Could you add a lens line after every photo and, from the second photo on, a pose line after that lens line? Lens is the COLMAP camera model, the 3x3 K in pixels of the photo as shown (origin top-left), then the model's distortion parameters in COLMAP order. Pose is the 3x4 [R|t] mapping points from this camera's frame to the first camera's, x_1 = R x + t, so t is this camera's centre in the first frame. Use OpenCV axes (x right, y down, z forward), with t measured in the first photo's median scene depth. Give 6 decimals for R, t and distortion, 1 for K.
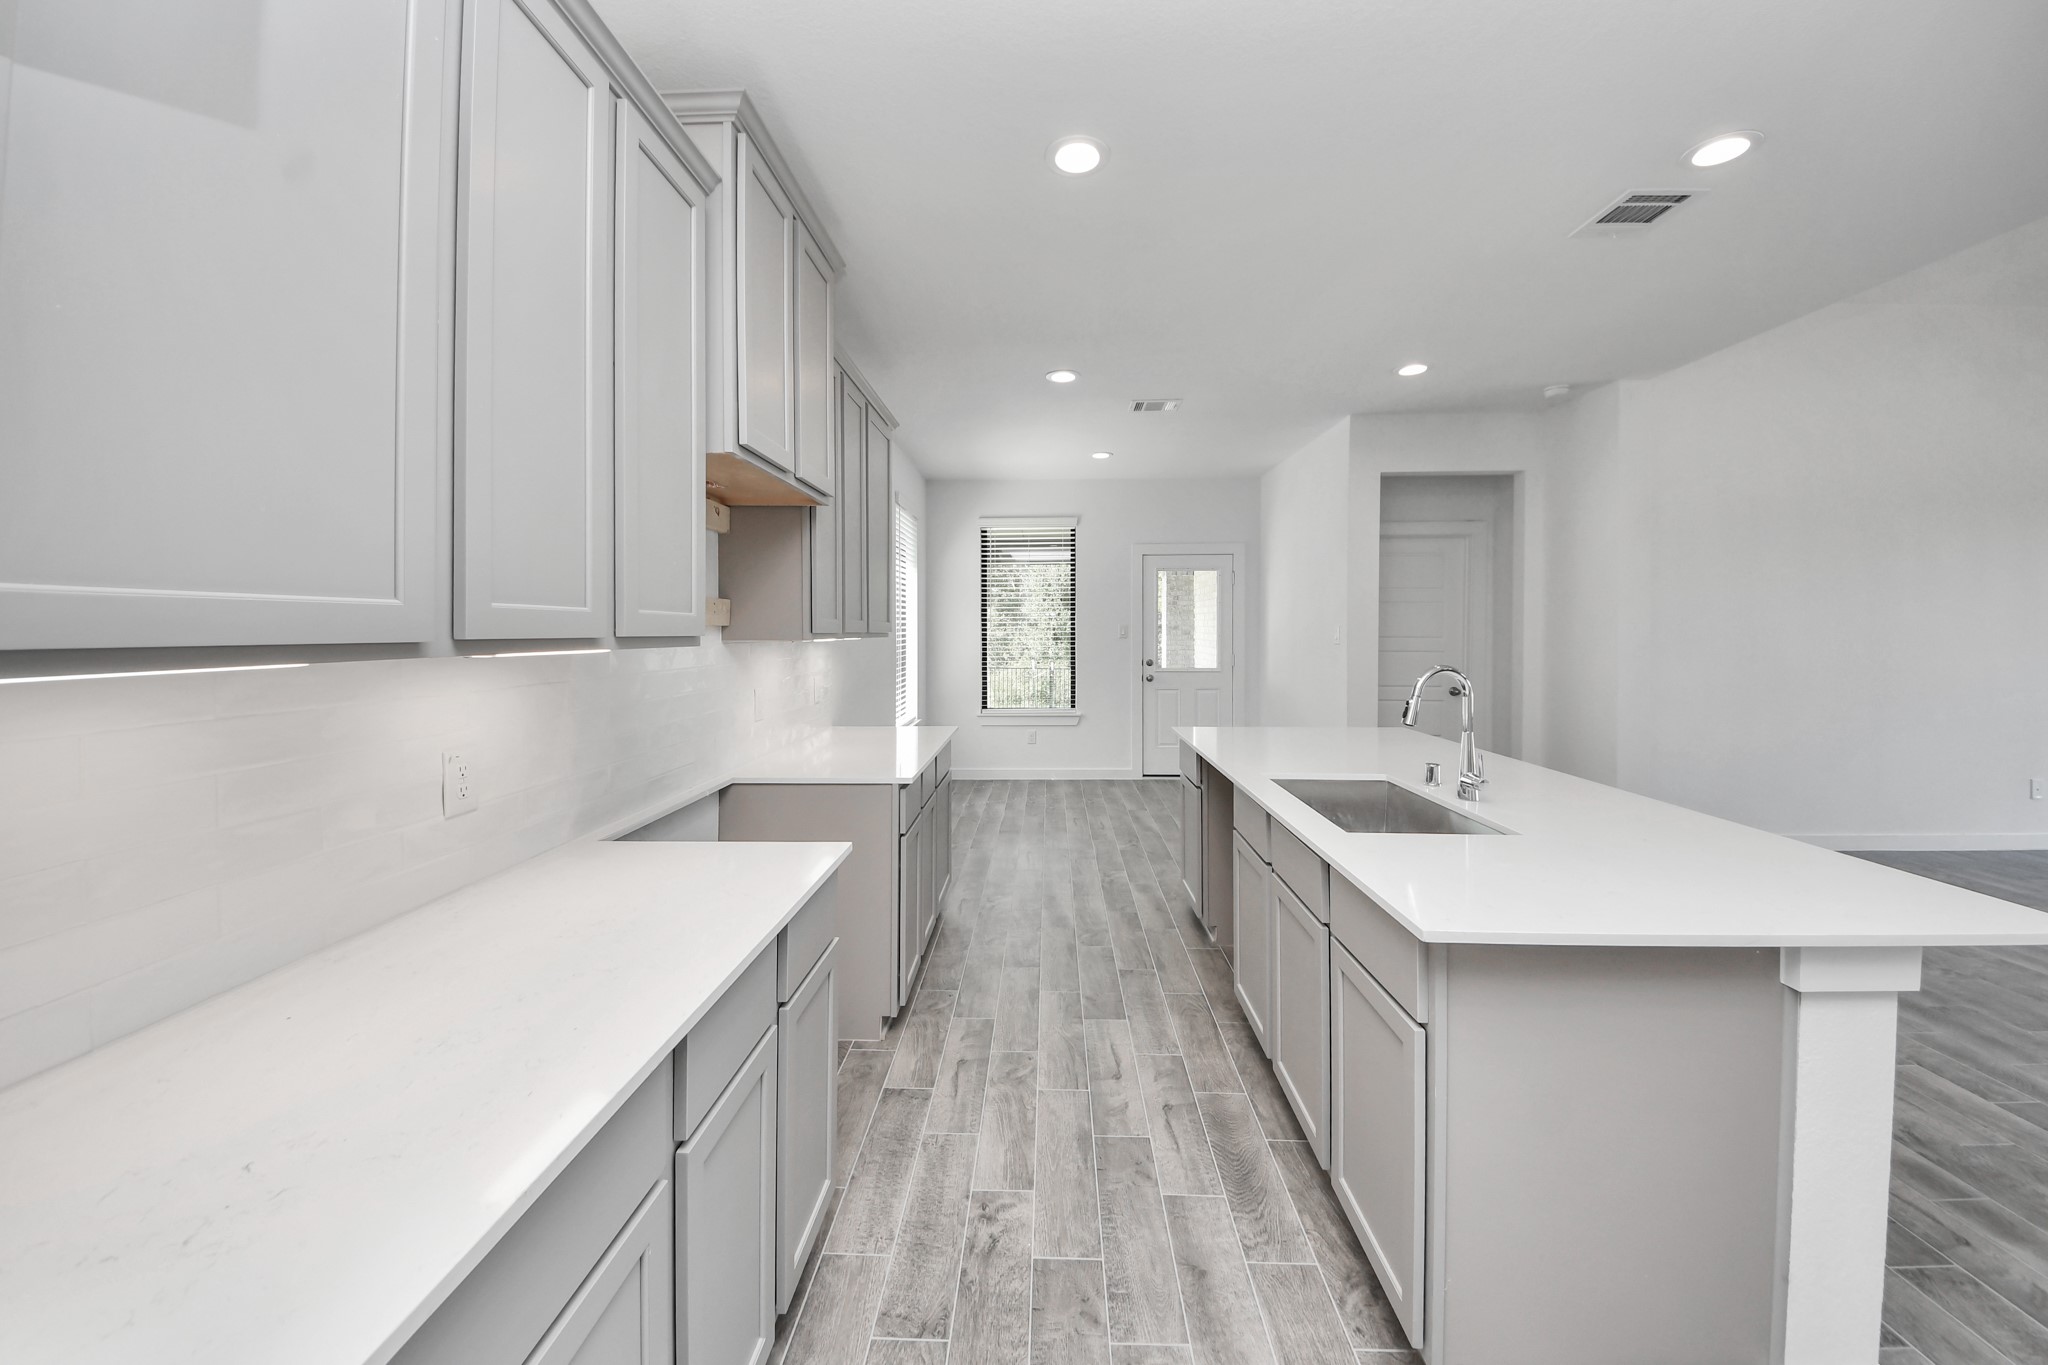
lens RADIAL K [[741.2, 0, 995.0], [0, 741.2, 631.0], [0, 0, 1]] dist [-0.009146, -0.003077]
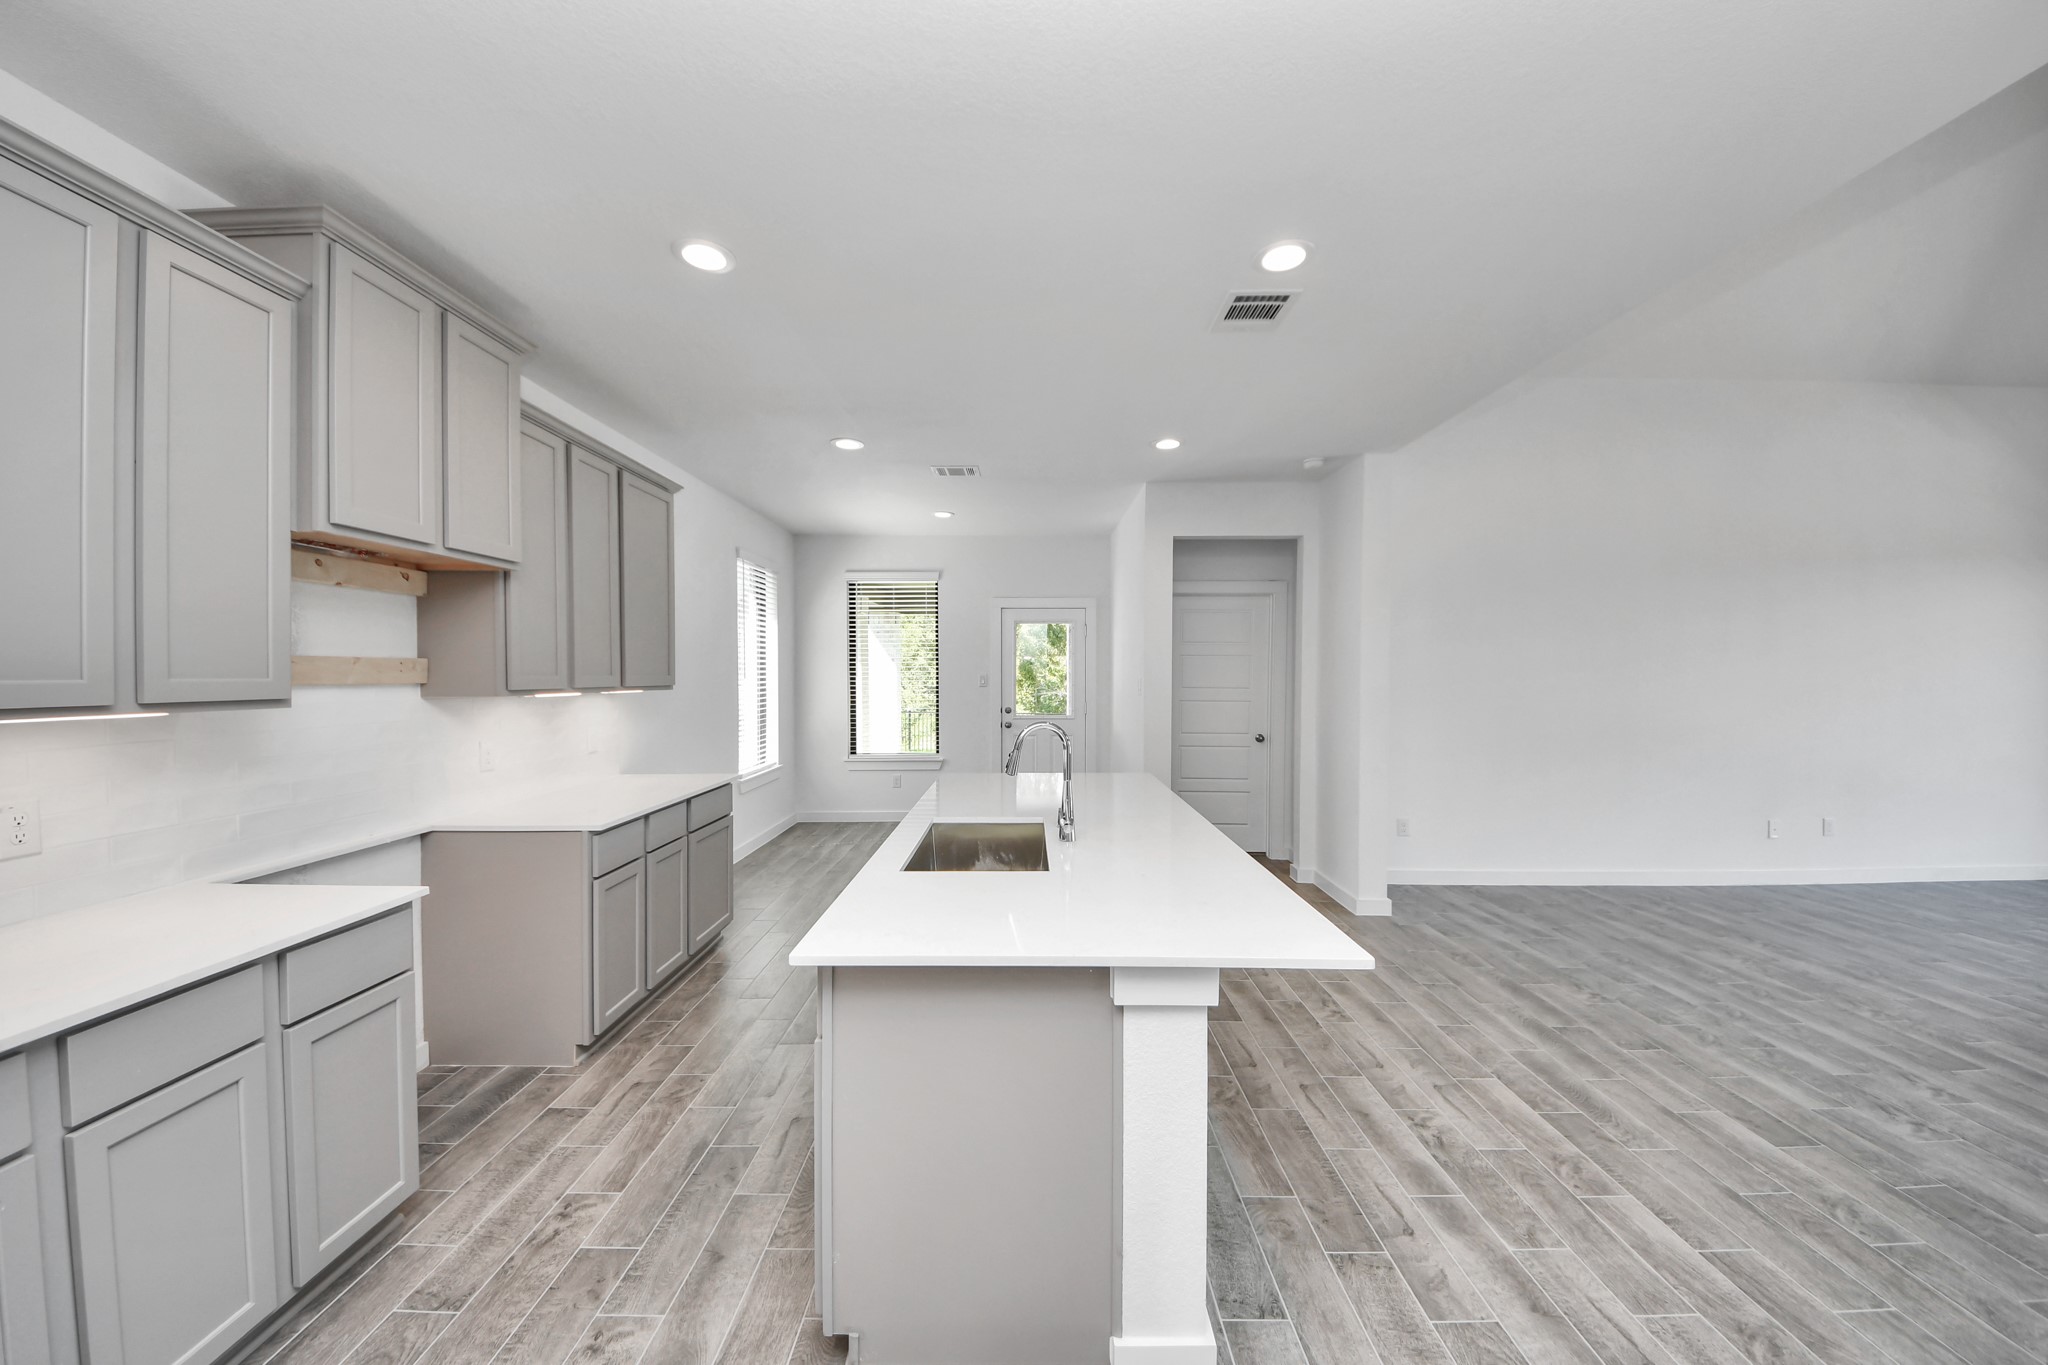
lens RADIAL K [[741.2, 0, 1031.9], [0, 741.2, 671.3], [0, 0, 1]] dist [-0.009146, -0.003077]
pose [[0.999084, 0.003336, 0.042670, 0.476729], [-0.003252, 0.999993, -0.002038, -0.025783], [-0.042676, 0.001897, 0.999087, -0.110805]]
